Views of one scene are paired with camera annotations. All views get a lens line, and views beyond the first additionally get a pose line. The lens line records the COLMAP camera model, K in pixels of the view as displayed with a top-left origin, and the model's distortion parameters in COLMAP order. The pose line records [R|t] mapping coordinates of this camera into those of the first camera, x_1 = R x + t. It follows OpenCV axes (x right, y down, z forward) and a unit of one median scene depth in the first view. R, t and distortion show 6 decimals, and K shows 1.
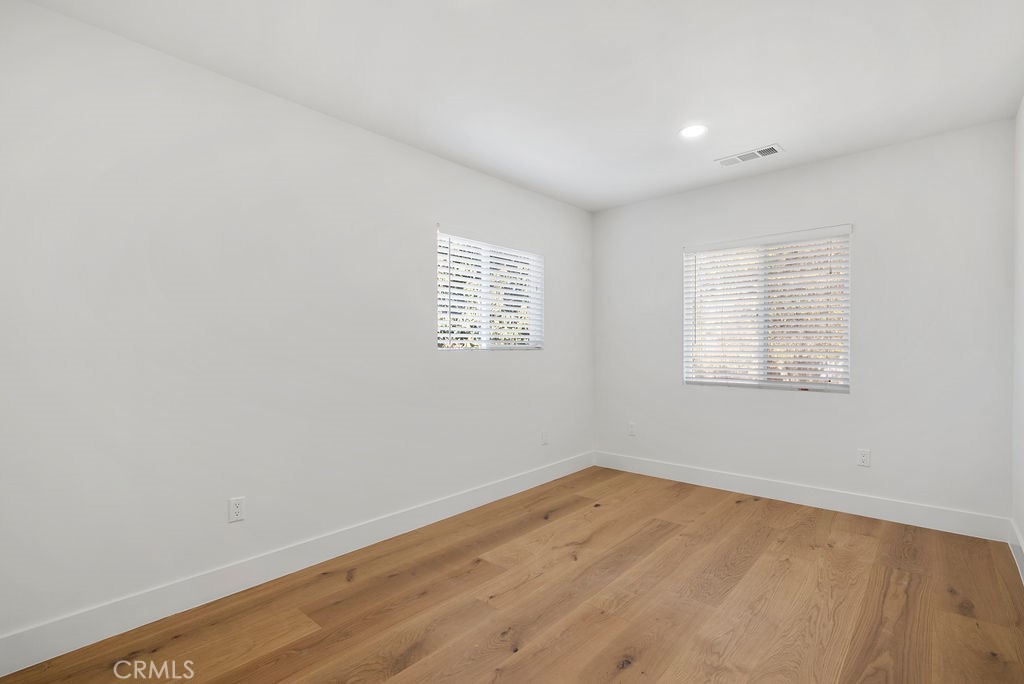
lens RADIAL K [[469.1, 0, 510.8], [0, 469.1, 344.8], [0, 0, 1]] dist [-0.003727, -0.000212]
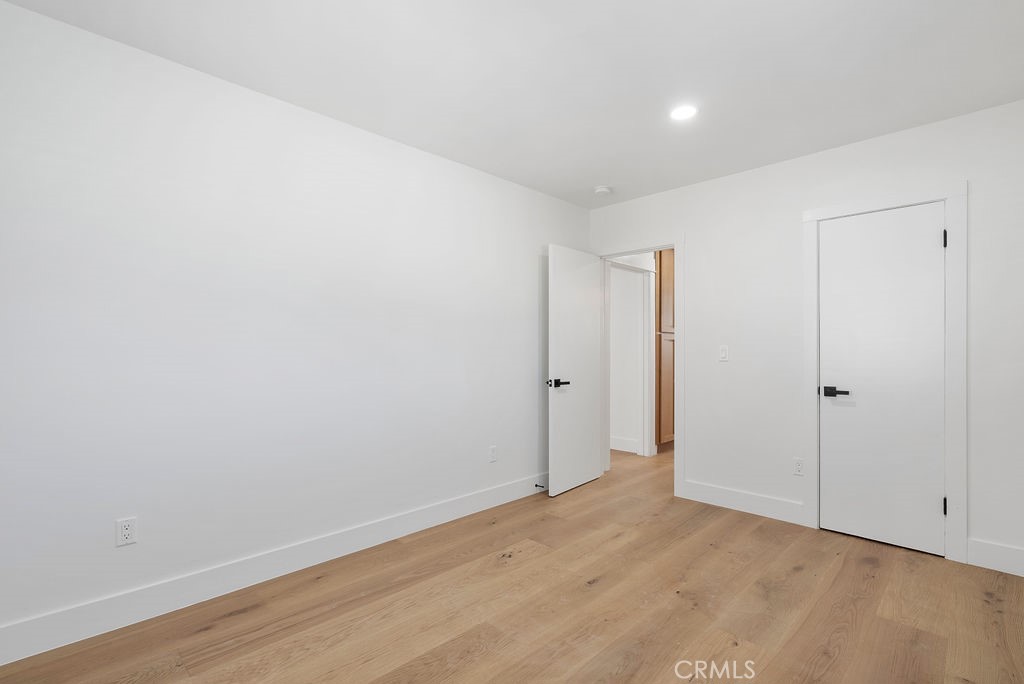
lens RADIAL K [[469.1, 0, 513.4], [0, 469.1, 347.3], [0, 0, 1]] dist [-0.003727, -0.000212]
pose [[-0.998926, 0.009238, 0.045409, 0.322539], [0.008506, 0.999831, -0.016298, 0.013035], [-0.045552, -0.015894, -0.998836, 1.905093]]
